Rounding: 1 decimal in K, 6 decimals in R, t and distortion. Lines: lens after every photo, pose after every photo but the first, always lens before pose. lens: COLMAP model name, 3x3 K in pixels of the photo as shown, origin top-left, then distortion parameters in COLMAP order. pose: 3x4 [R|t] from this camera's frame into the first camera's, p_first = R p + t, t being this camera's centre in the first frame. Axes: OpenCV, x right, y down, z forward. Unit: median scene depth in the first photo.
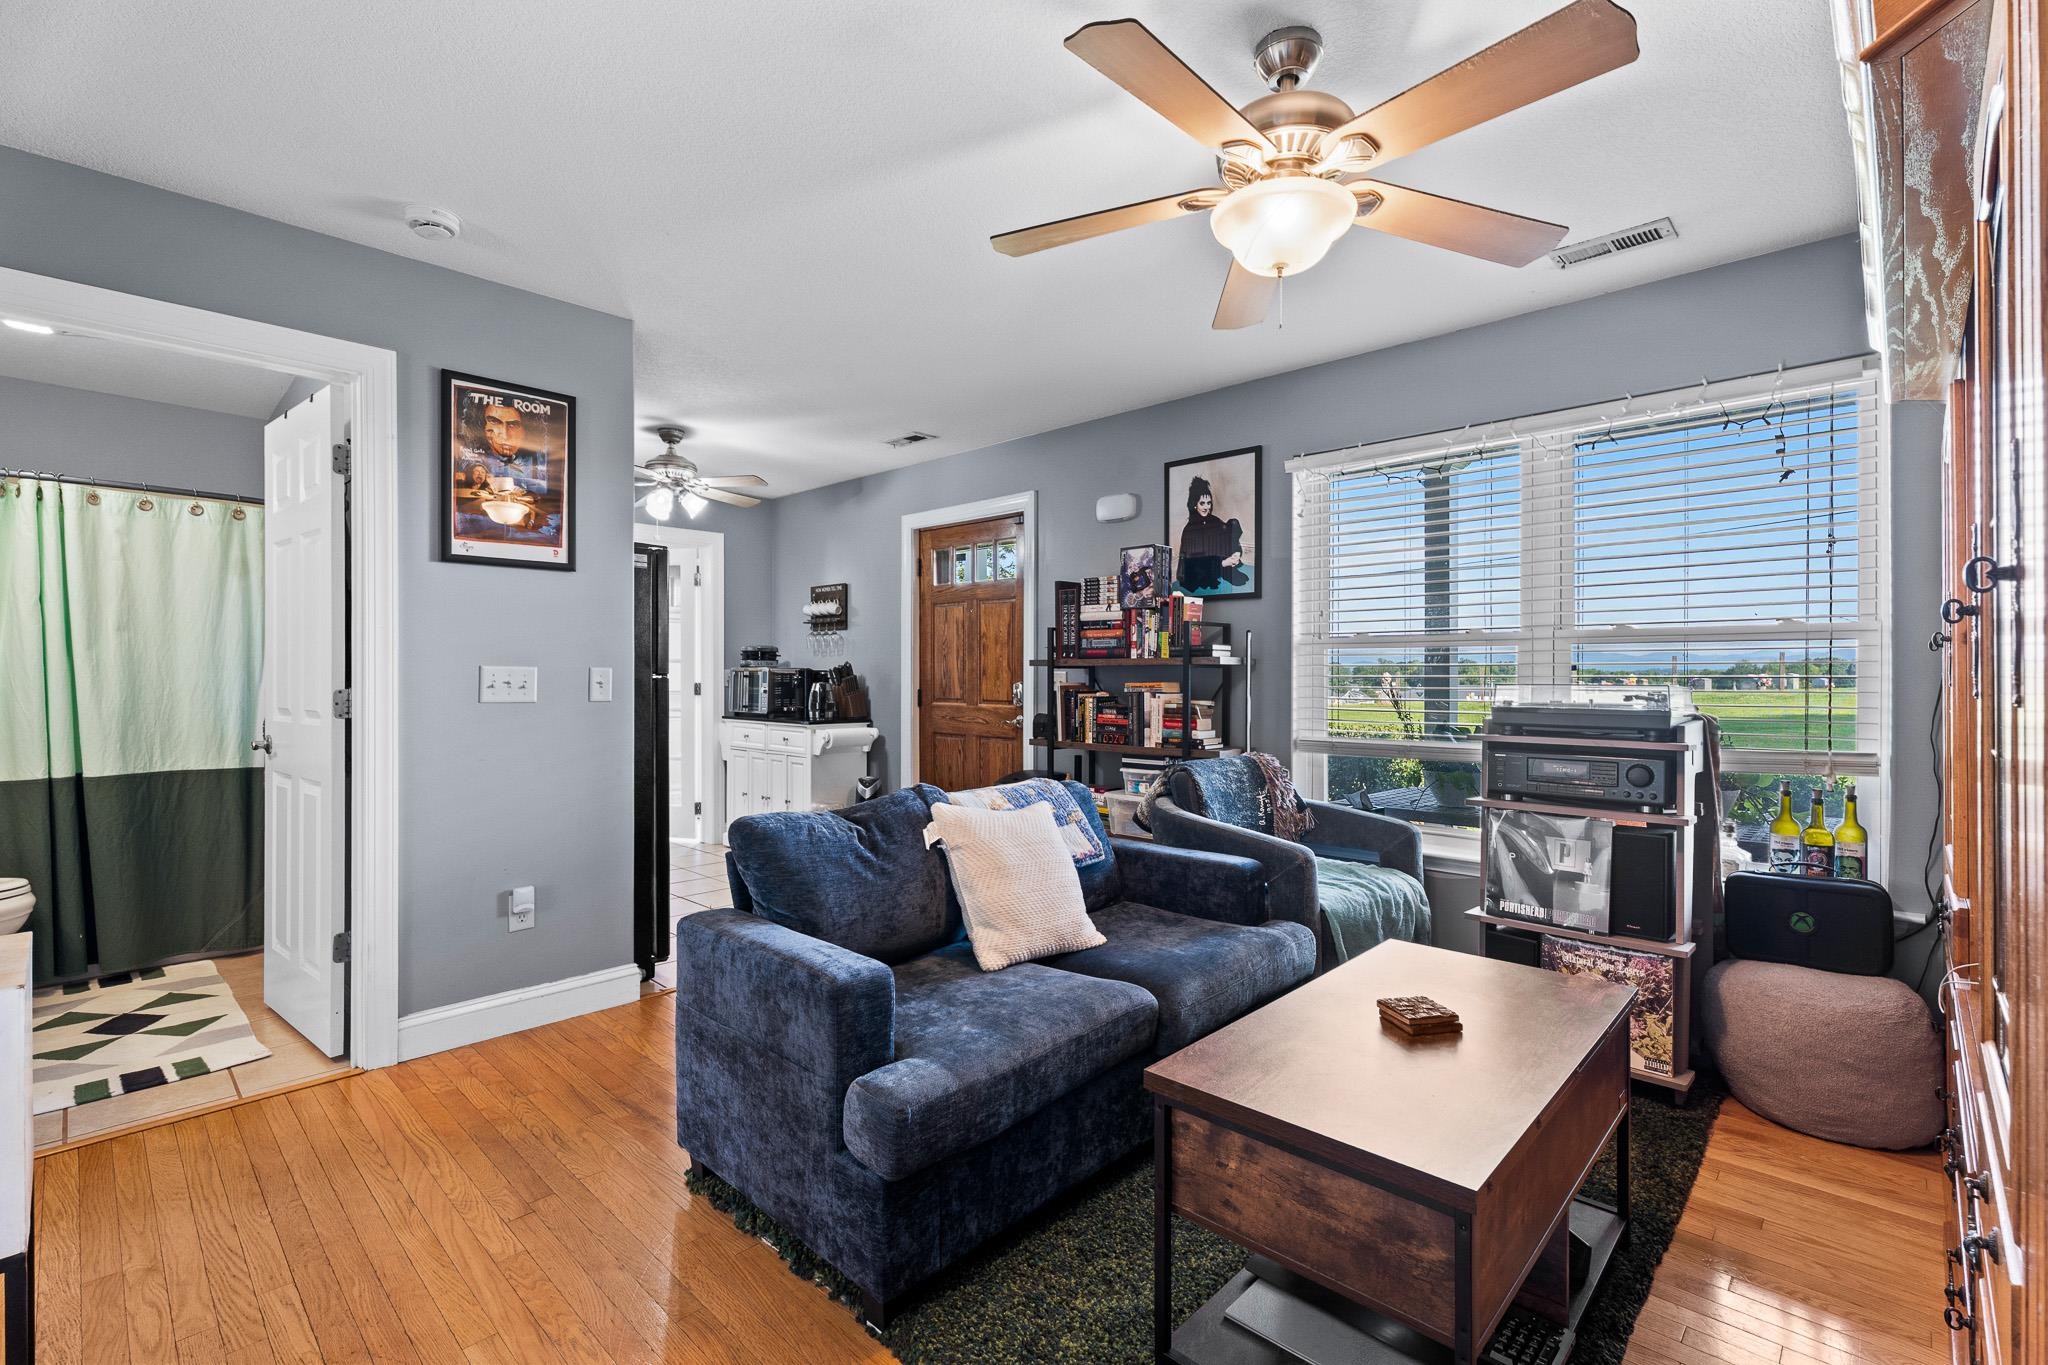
lens RADIAL K [[930.3, 0, 1030.1], [0, 930.3, 665.5], [0, 0, 1]] dist [0.000040, -0.000020]
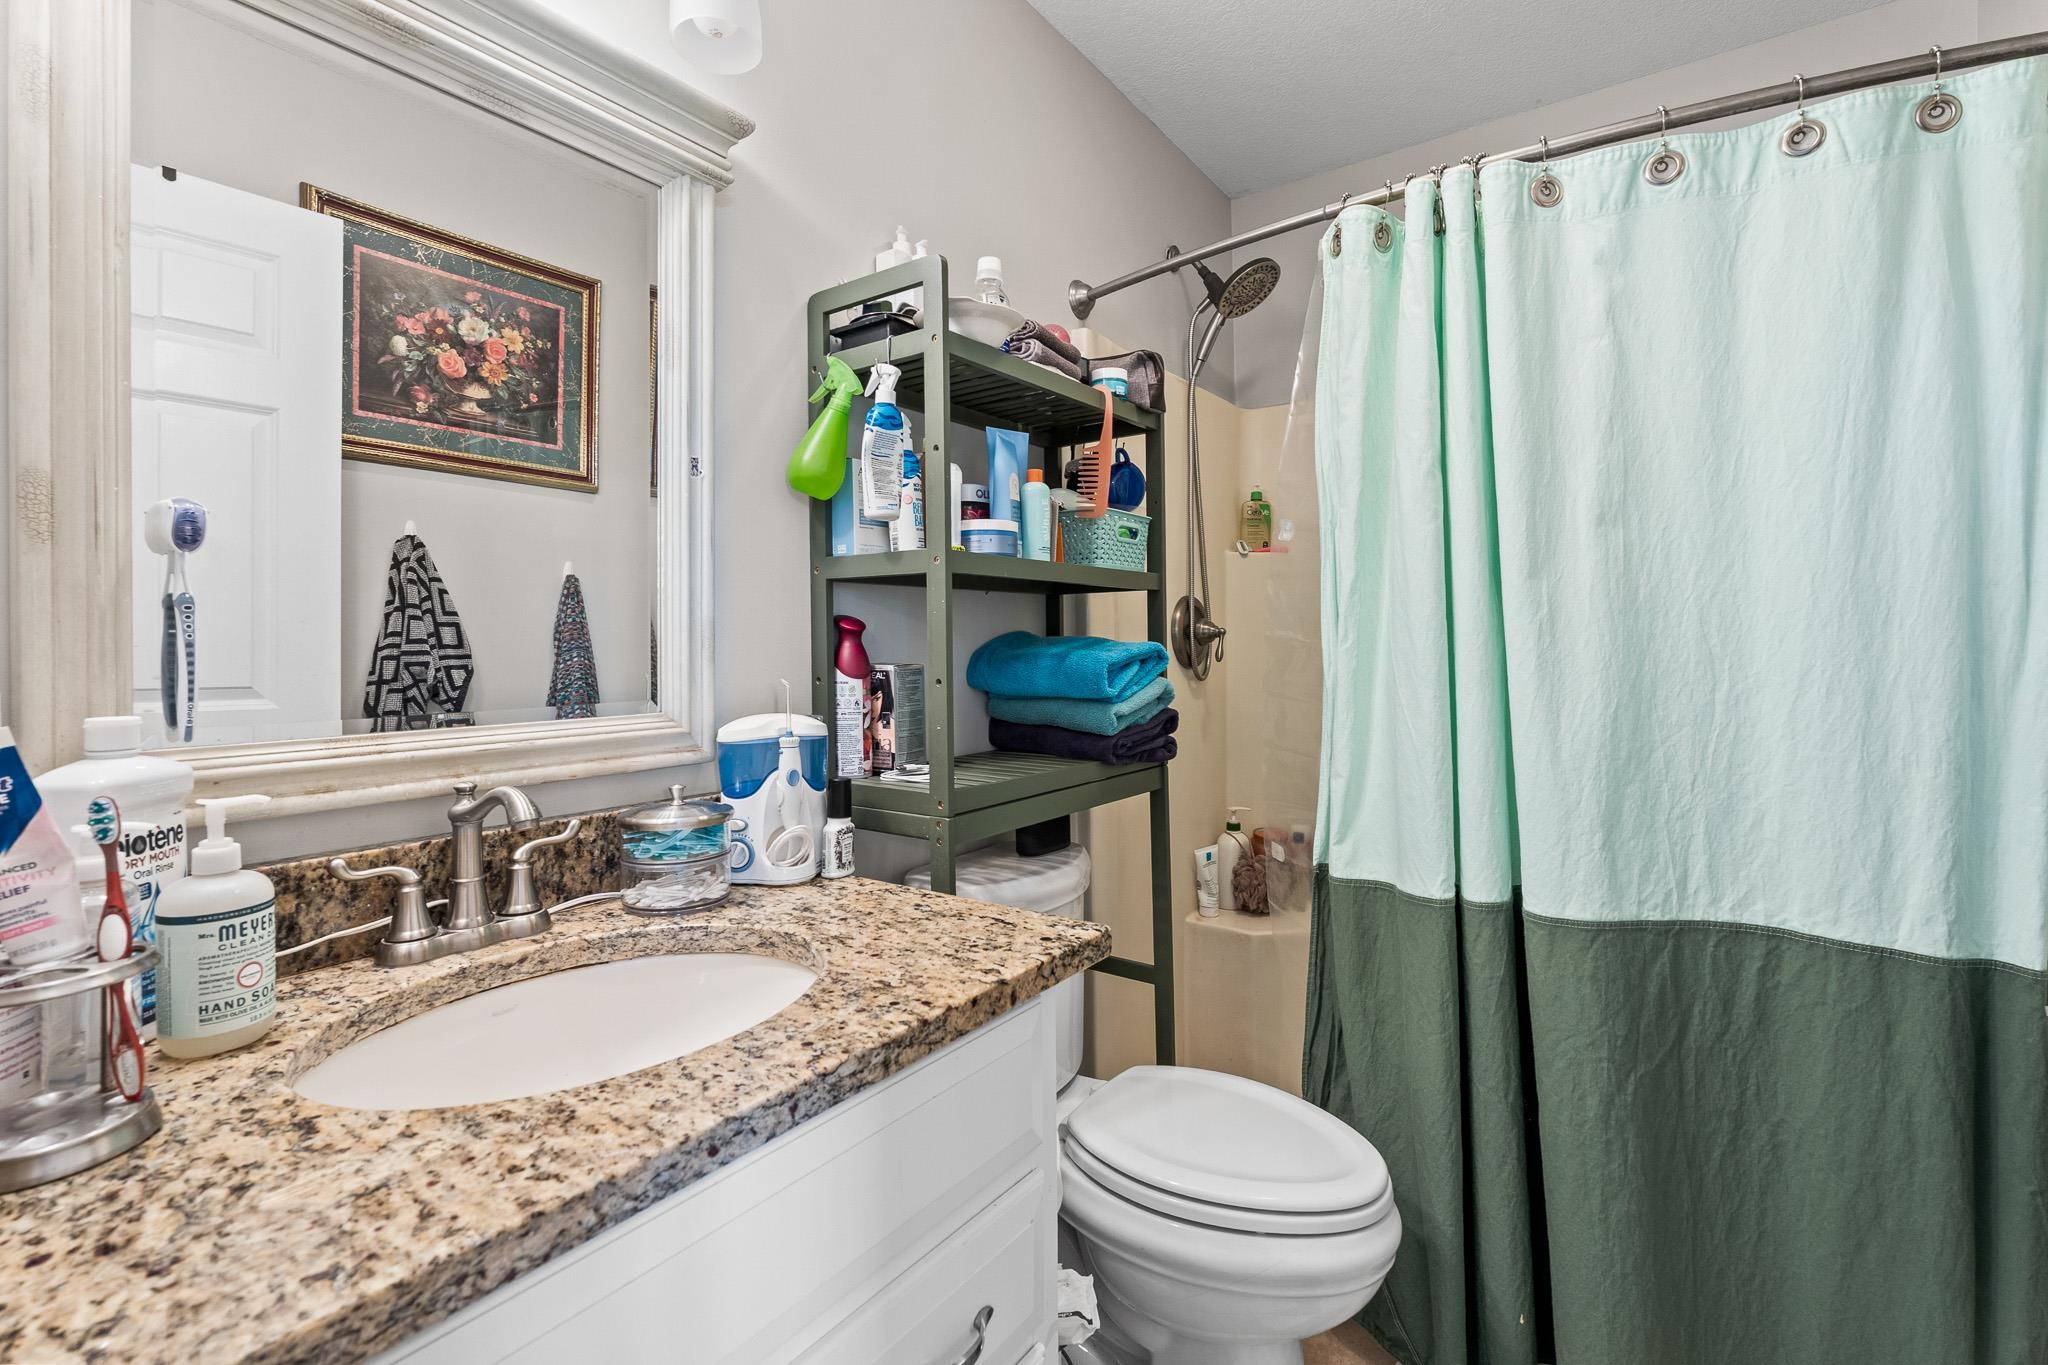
lens RADIAL K [[930.3, 0, 1029.3], [0, 930.3, 665.4], [0, 0, 1]] dist [0.000040, -0.000020]
pose [[0.162008, -0.004061, -0.986781, -0.636298], [0.004334, 0.999985, -0.003404, 0.018531], [0.986780, -0.003725, 0.162023, 0.698210]]
